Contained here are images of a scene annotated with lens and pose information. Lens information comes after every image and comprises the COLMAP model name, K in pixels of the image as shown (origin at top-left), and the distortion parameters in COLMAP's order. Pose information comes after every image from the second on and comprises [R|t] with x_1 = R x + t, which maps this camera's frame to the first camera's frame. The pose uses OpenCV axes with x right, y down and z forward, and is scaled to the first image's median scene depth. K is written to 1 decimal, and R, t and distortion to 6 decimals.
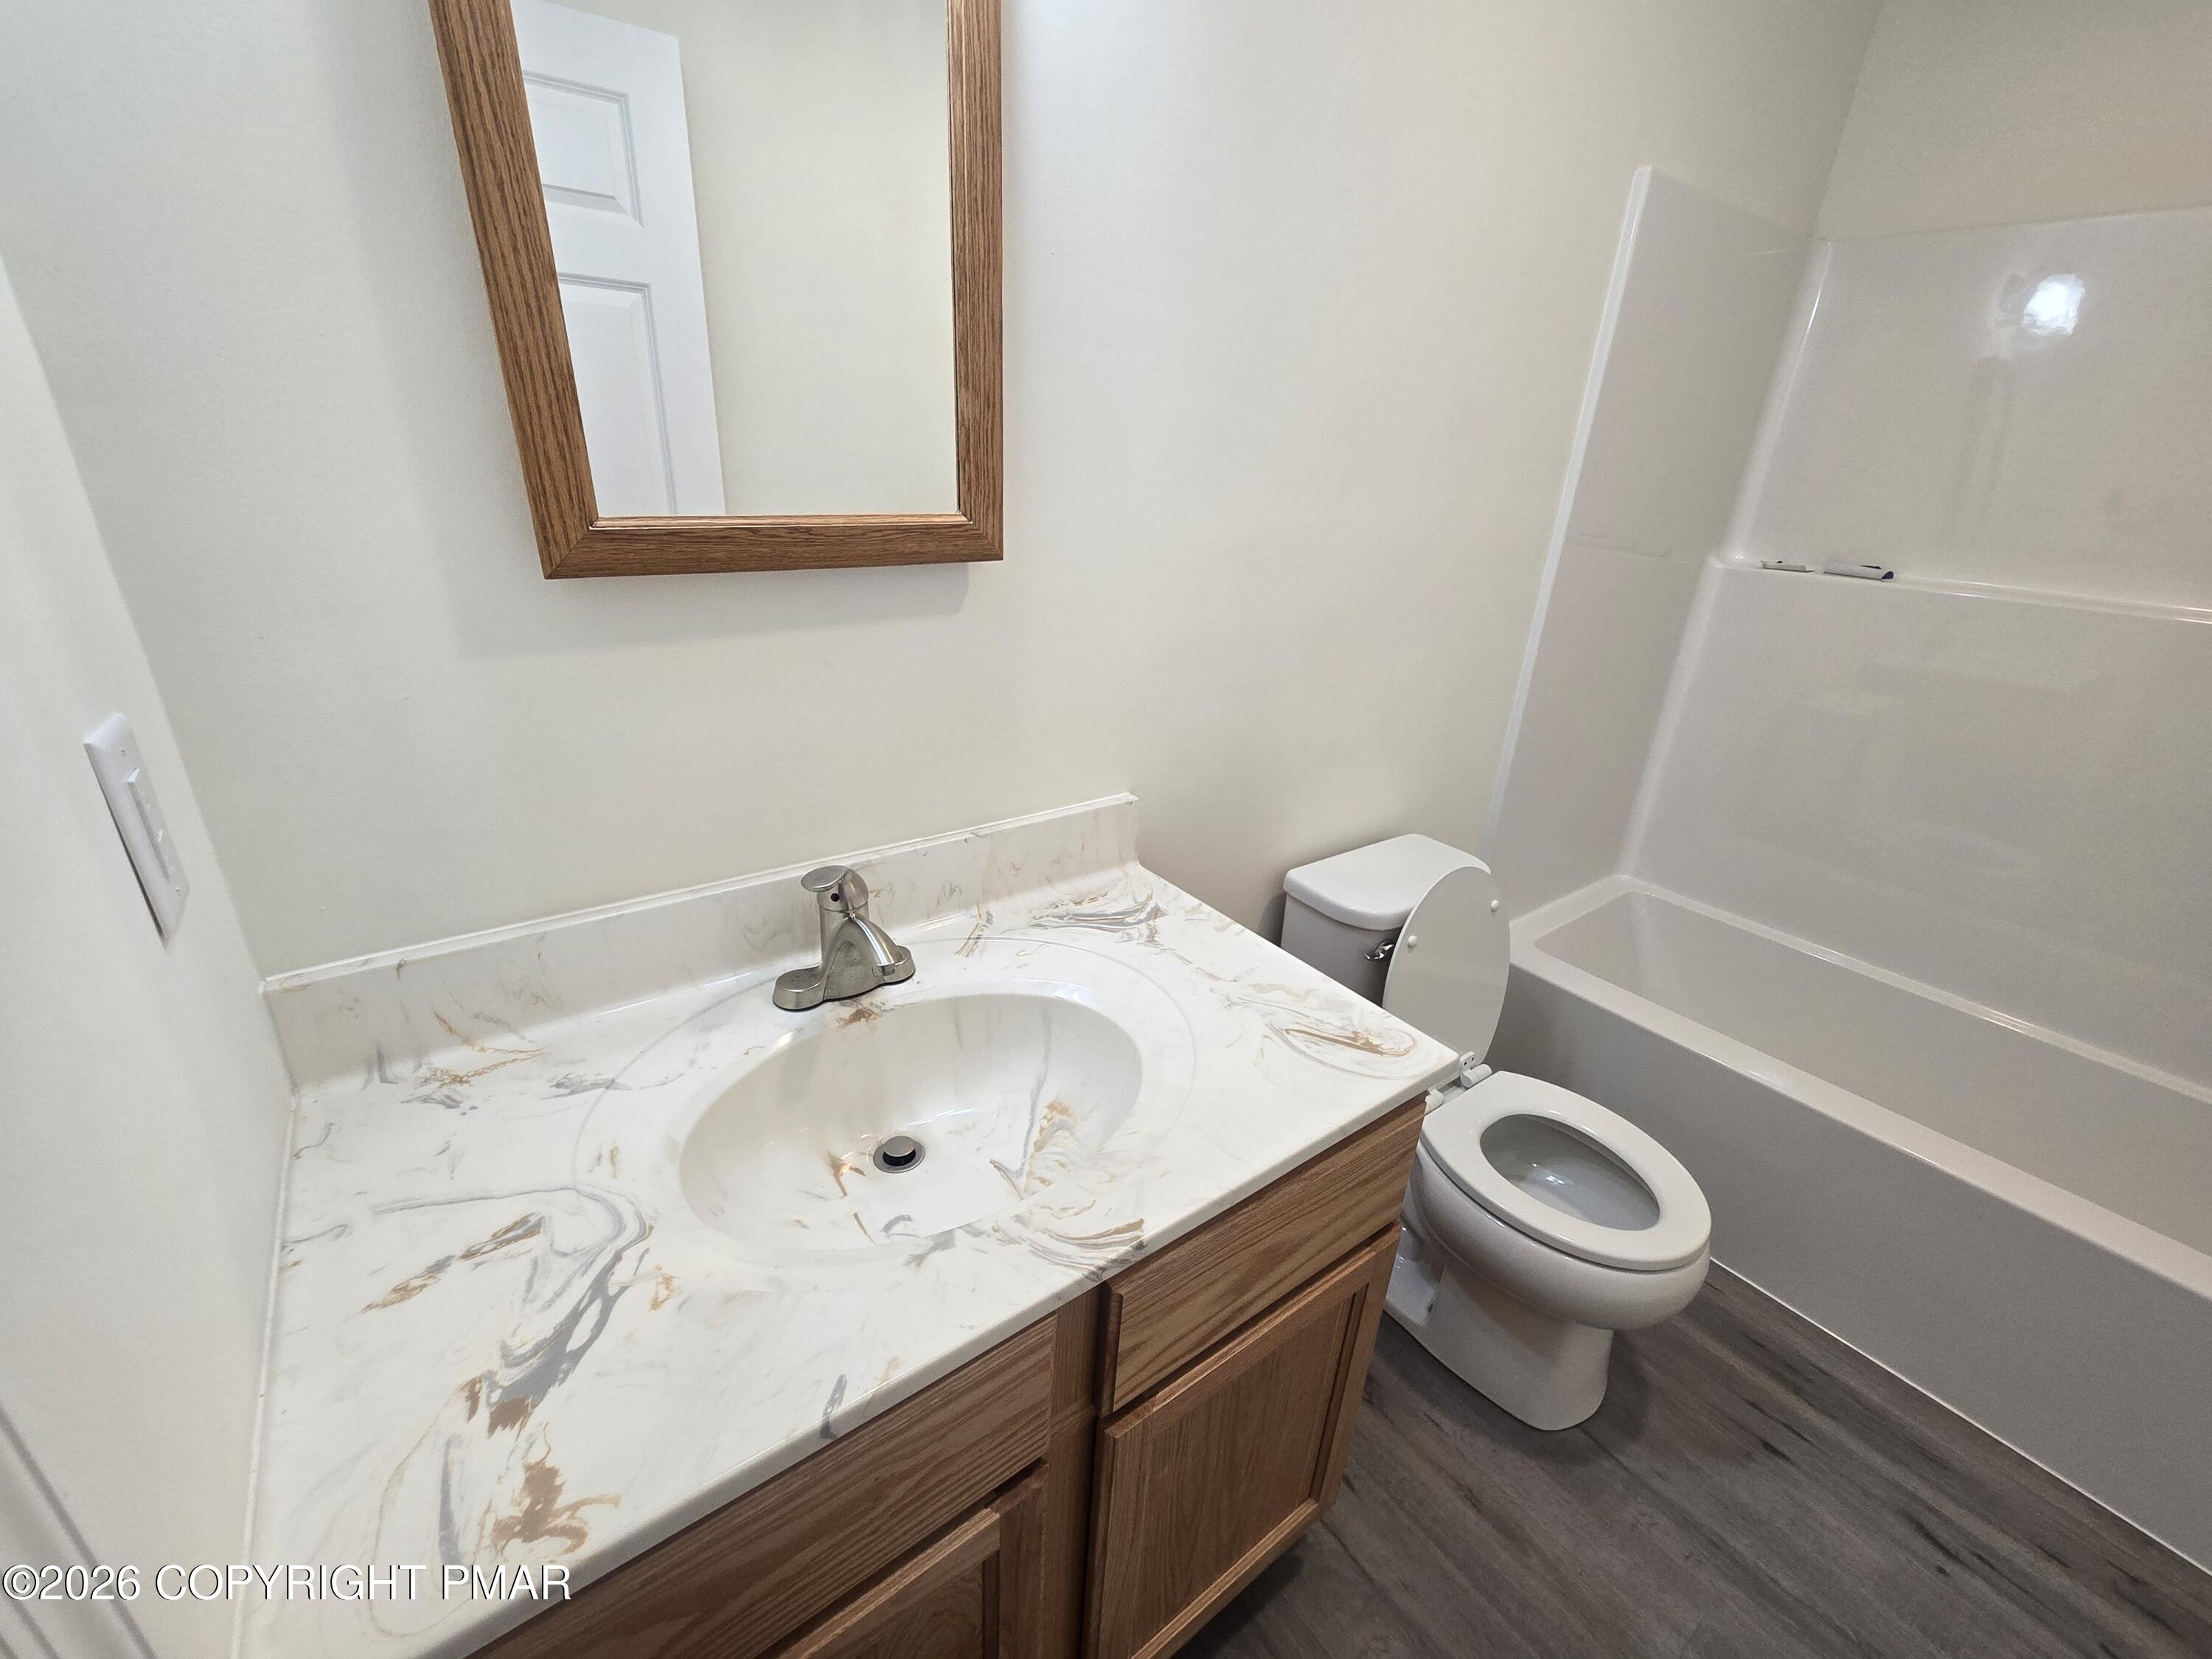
lens RADIAL K [[906.8, 0, 1103.8], [0, 906.8, 834.7], [0, 0, 1]] dist [-0.000059, 0.000209]
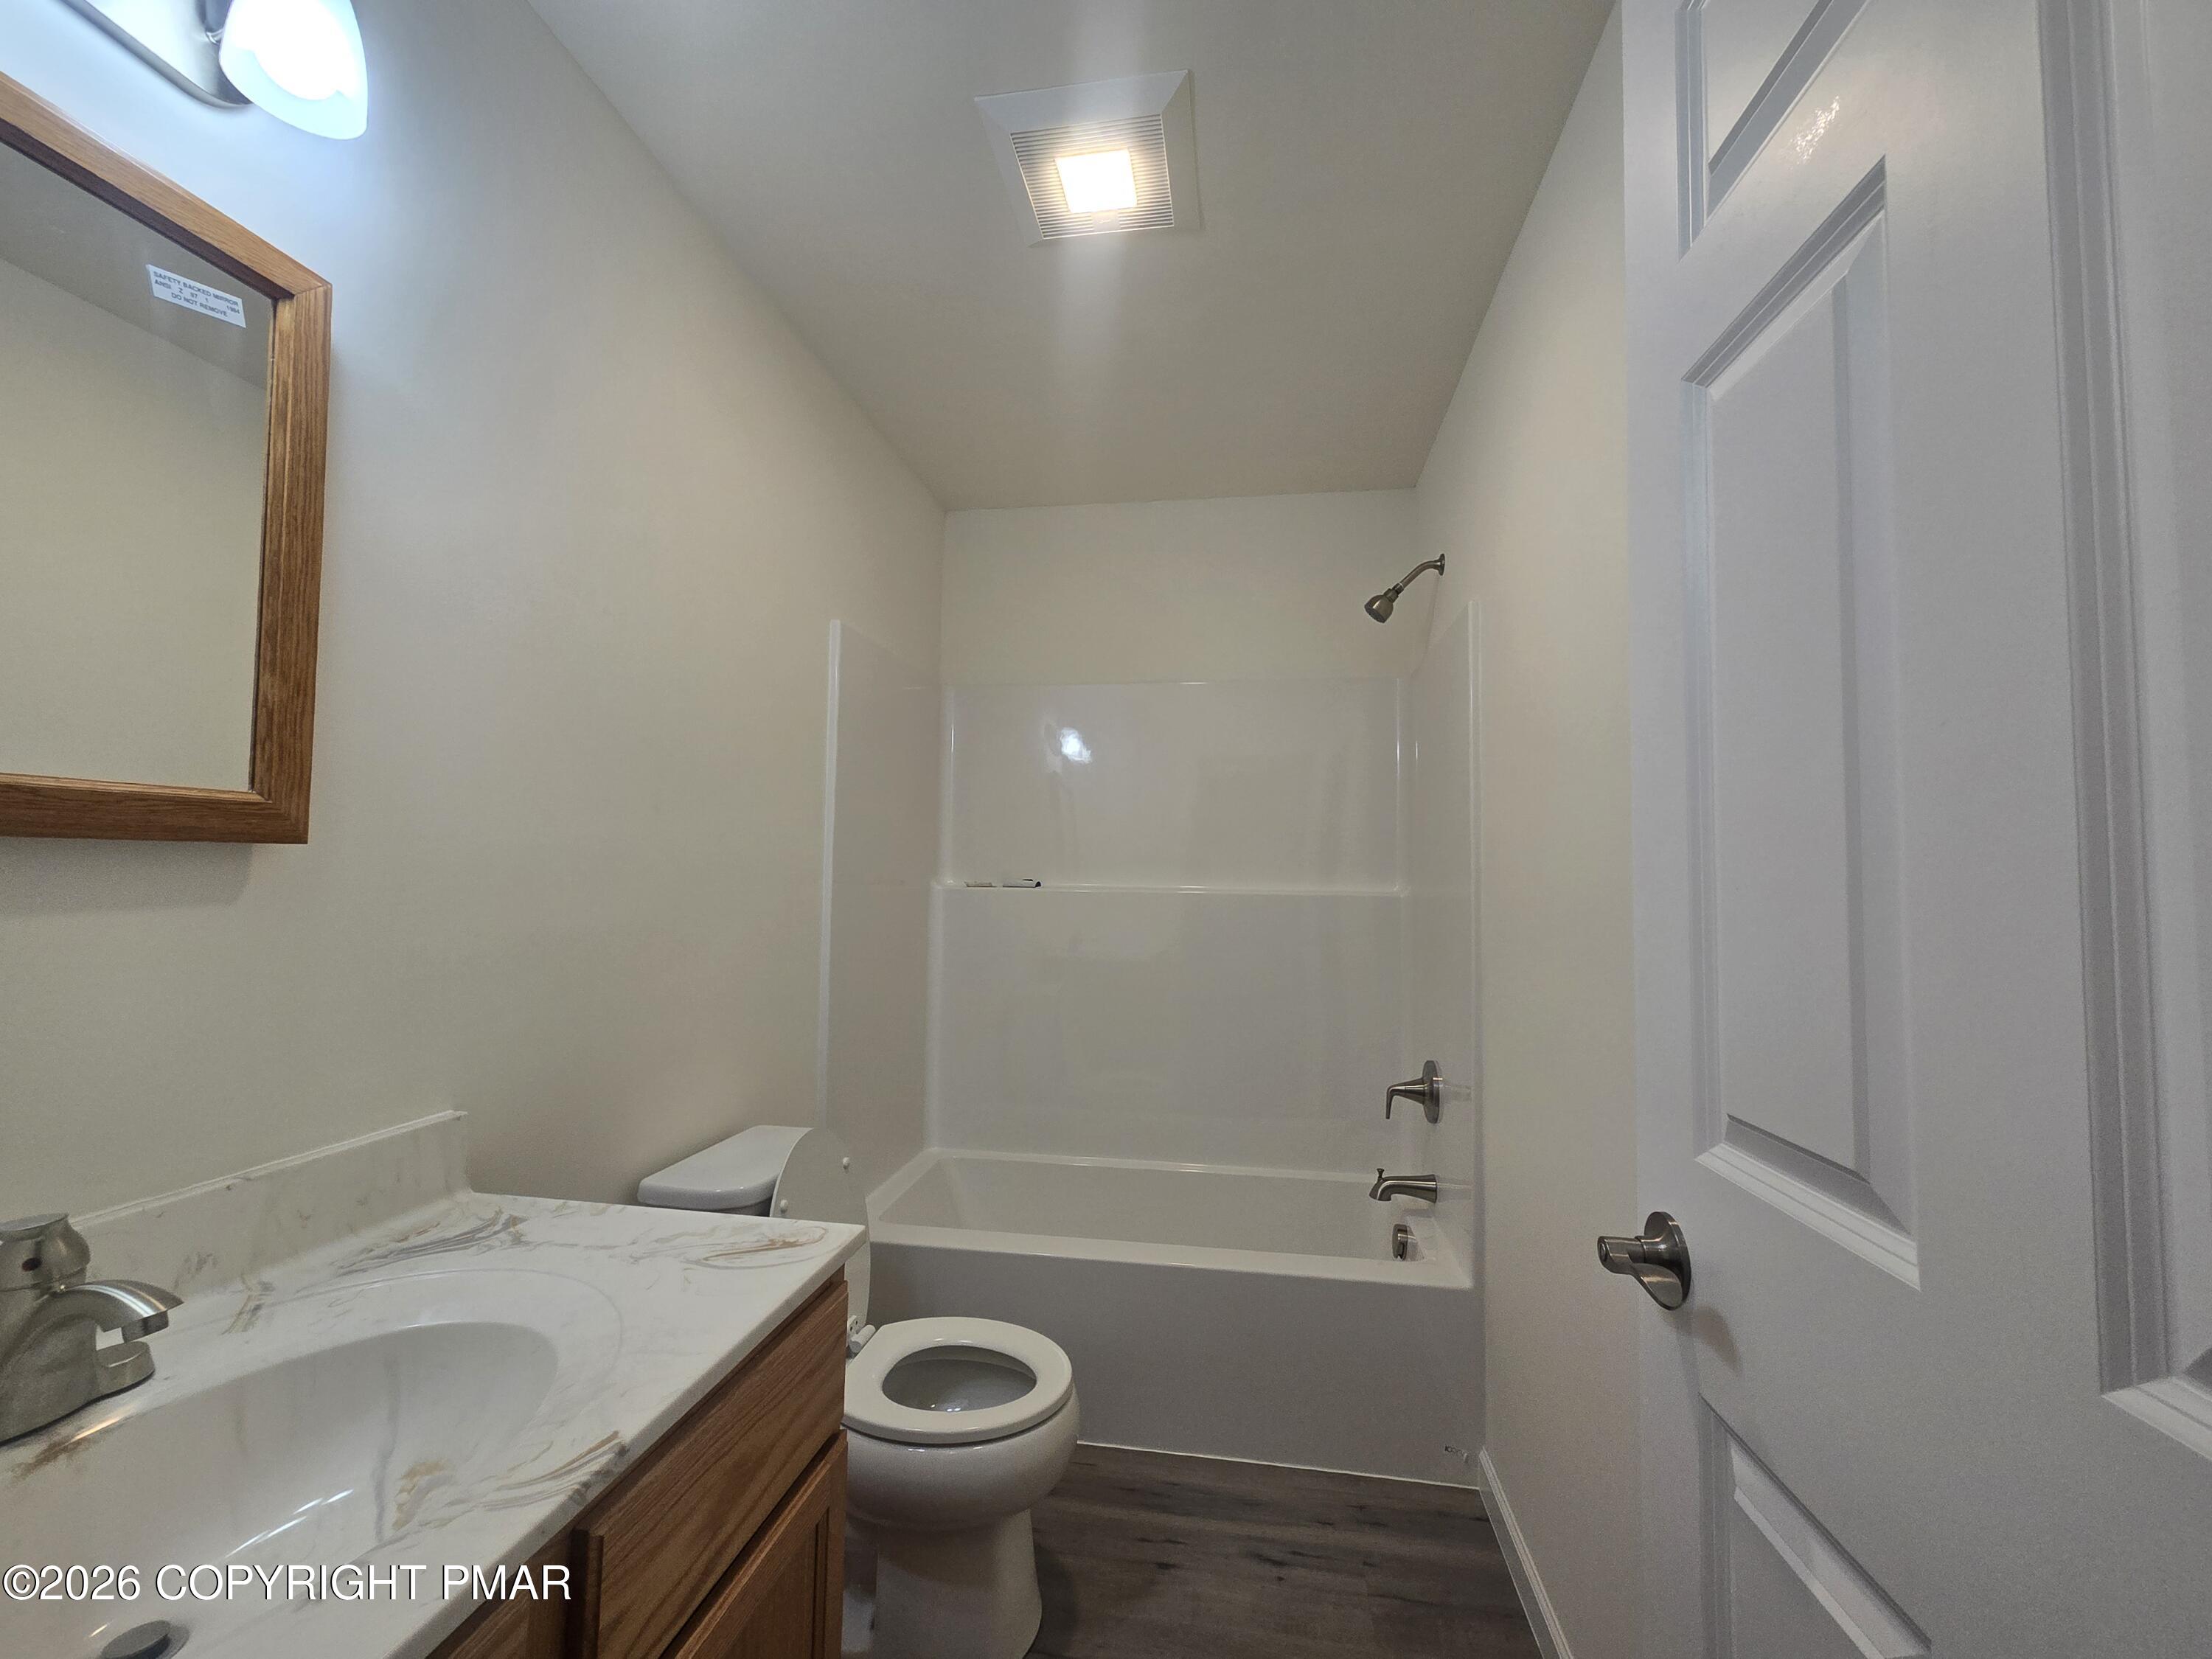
lens RADIAL K [[906.8, 0, 1112.4], [0, 906.8, 836.8], [0, 0, 1]] dist [-0.000059, 0.000209]
pose [[0.709561, -0.005294, 0.704625, -0.158673], [0.294034, 0.910977, -0.289249, 0.180186], [-0.640366, 0.412423, 0.647950, -0.122374]]
